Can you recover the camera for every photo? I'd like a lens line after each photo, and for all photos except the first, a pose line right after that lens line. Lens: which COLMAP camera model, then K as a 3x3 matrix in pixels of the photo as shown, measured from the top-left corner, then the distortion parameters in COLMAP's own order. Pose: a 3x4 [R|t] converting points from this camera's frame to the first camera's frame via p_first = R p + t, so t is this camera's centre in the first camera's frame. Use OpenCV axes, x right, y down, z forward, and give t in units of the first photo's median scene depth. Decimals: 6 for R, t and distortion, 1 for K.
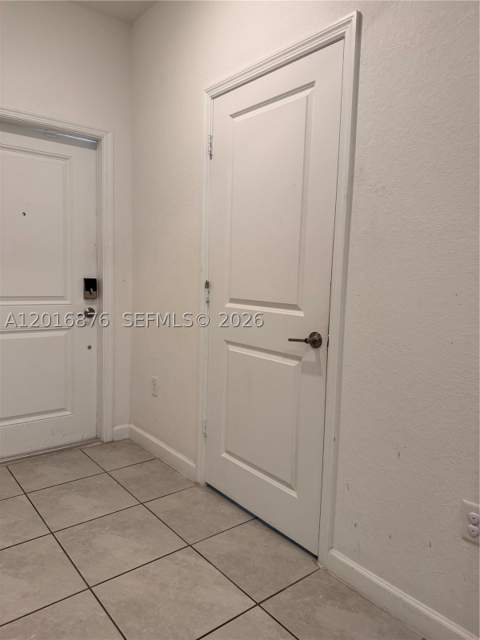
lens RADIAL K [[454.1, 0, 241.8], [0, 454.1, 319.6], [0, 0, 1]] dist [0.052494, -0.055703]
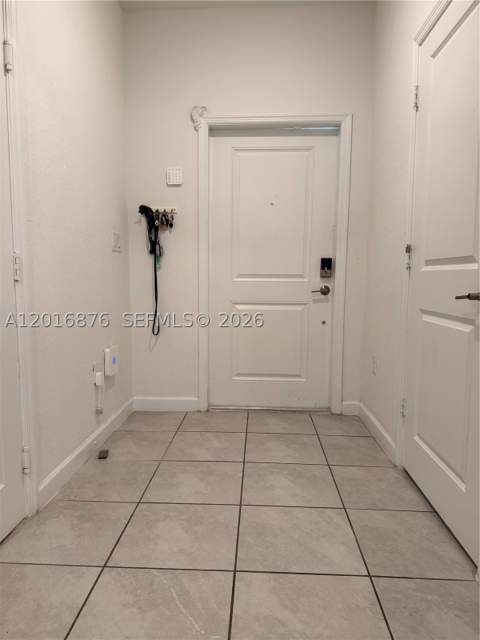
lens RADIAL K [[454.1, 0, 238.8], [0, 454.1, 324.7], [0, 0, 1]] dist [0.052494, -0.055703]
pose [[0.742318, 0.043968, -0.668604, 0.278206], [-0.051895, 0.998620, 0.008053, 0.080450], [0.668036, 0.028720, 0.743575, 0.083565]]
